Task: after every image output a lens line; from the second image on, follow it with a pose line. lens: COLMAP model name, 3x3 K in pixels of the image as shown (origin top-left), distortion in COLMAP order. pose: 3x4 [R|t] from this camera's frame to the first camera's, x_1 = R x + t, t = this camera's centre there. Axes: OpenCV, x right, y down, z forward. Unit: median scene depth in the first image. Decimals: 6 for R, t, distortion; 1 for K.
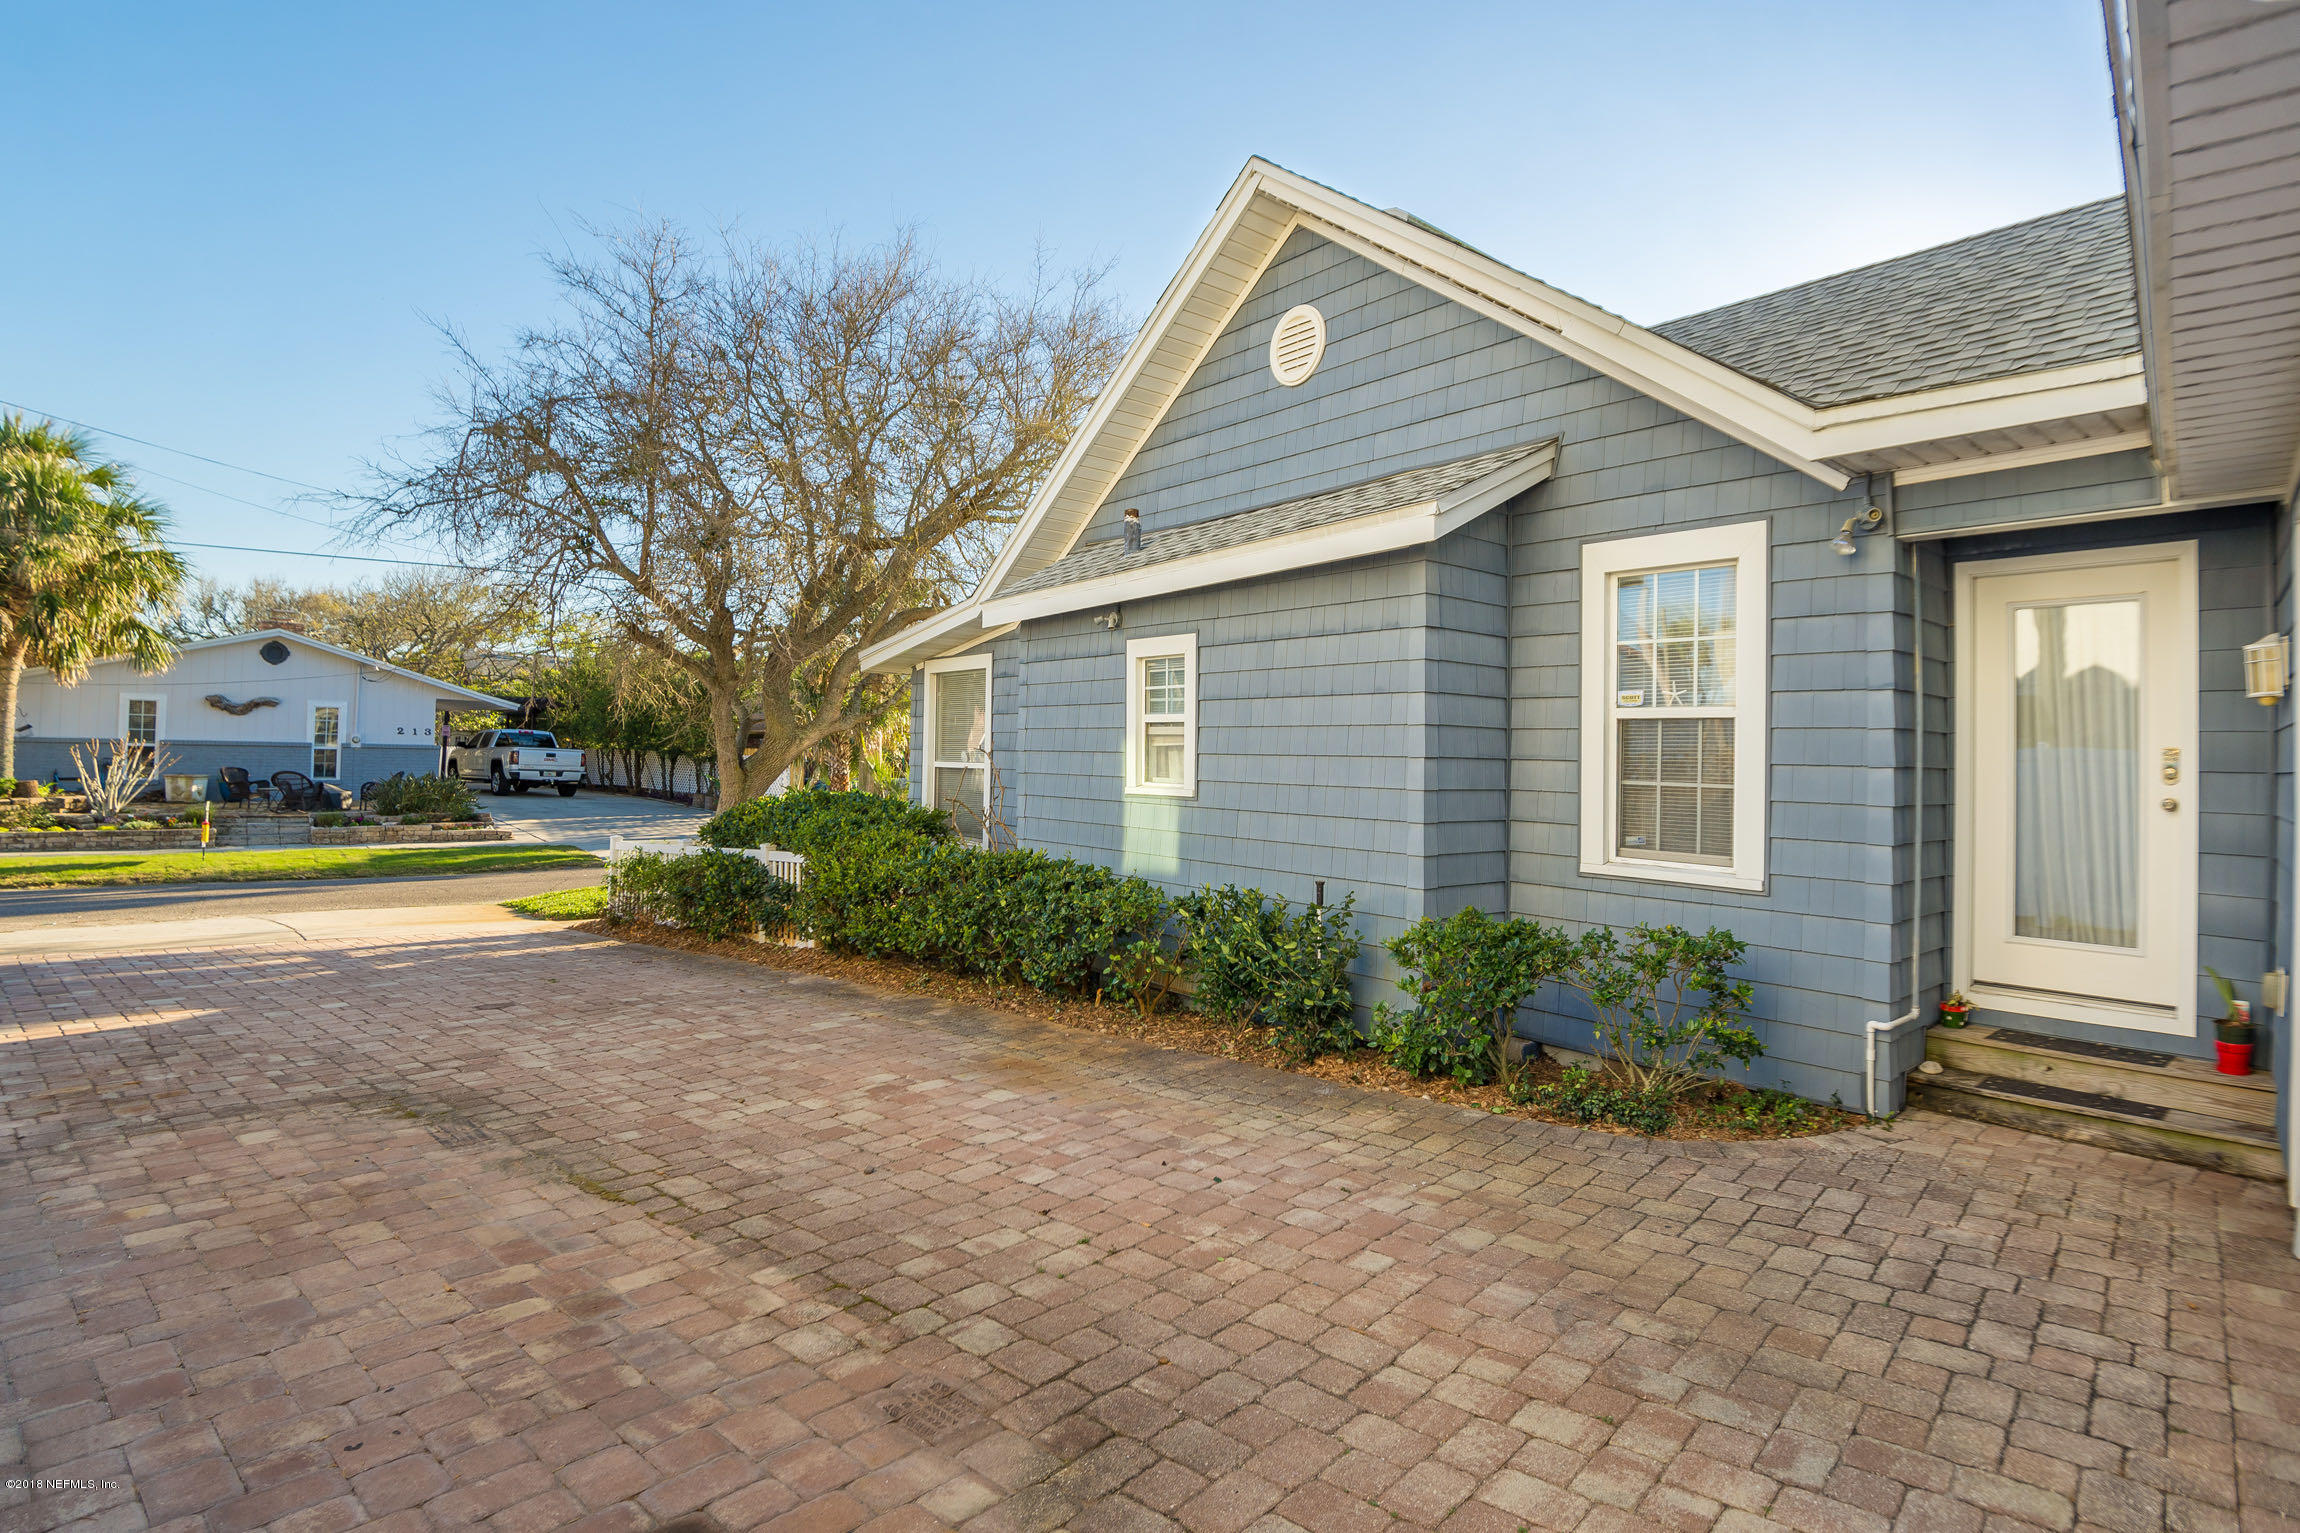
lens RADIAL K [[1132.2, 0, 1190.3], [0, 1132.2, 755.5], [0, 0, 1]] dist [-0.032801, -0.000588]
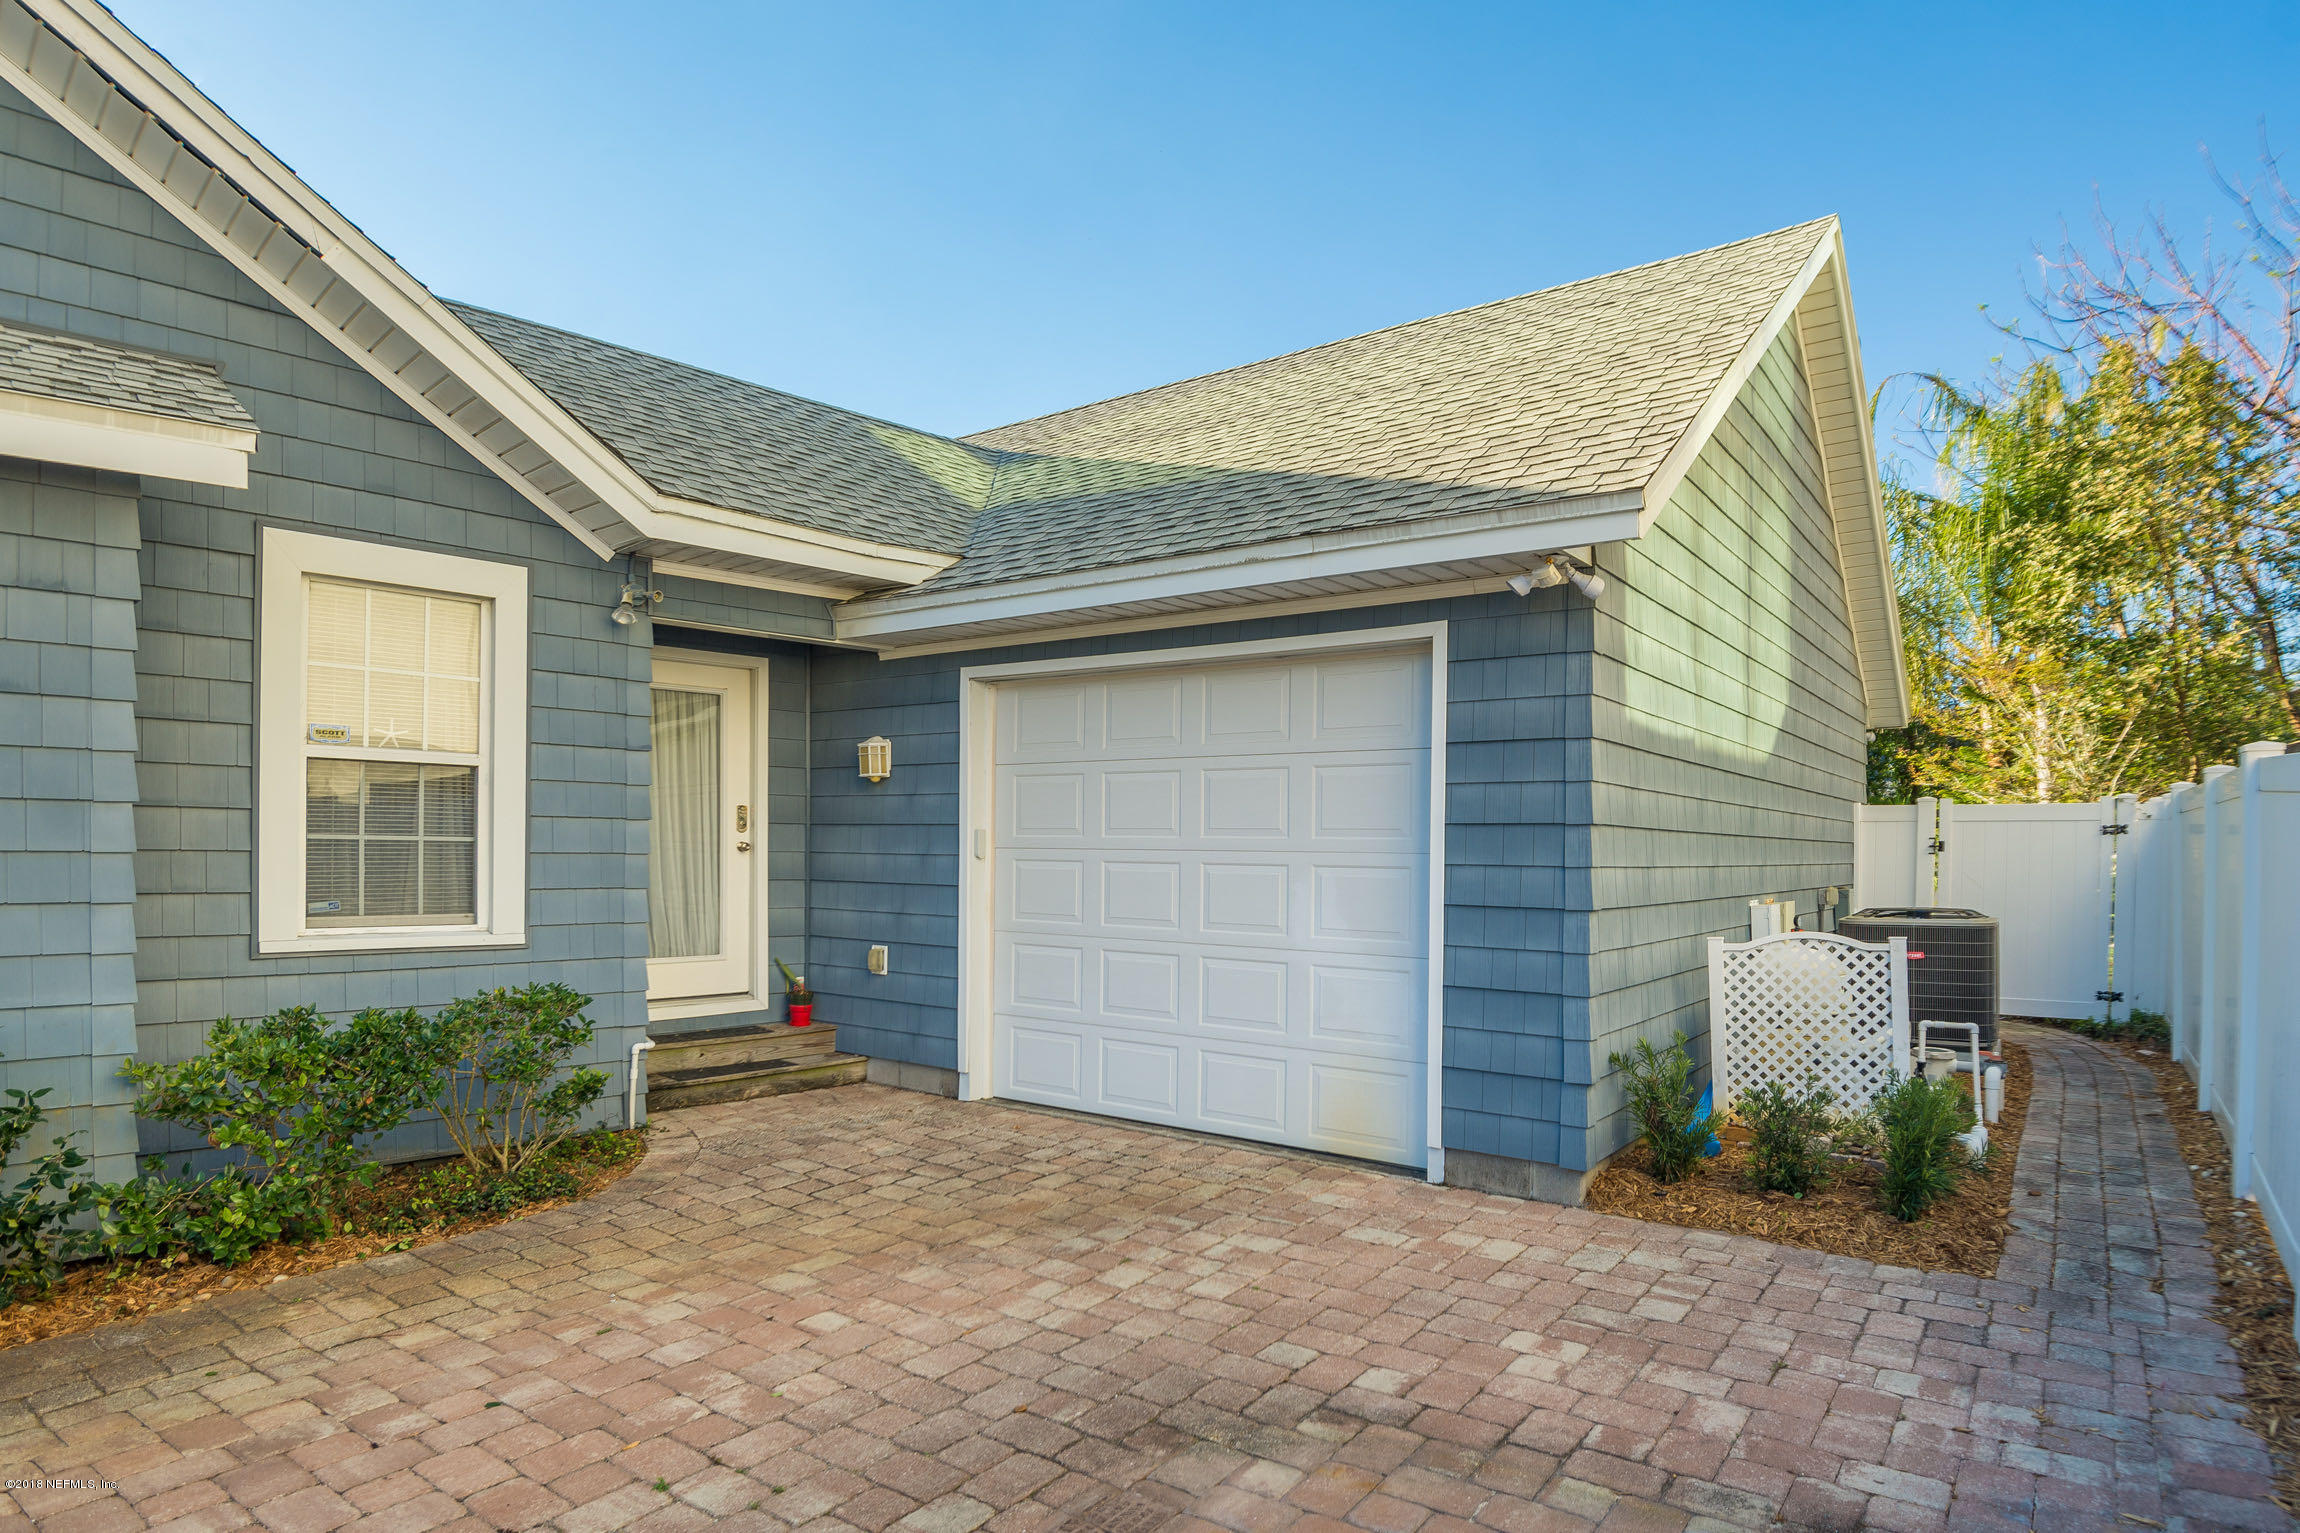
lens RADIAL K [[1225.4, 0, 1153.7], [0, 1225.4, 846.5], [0, 0, 1]] dist [0.000609, -0.011200]
pose [[-0.052347, -0.021486, 0.998398, -0.612104], [-0.018480, 0.999618, 0.020544, 0.003435], [-0.998458, -0.017375, -0.052724, 0.515560]]
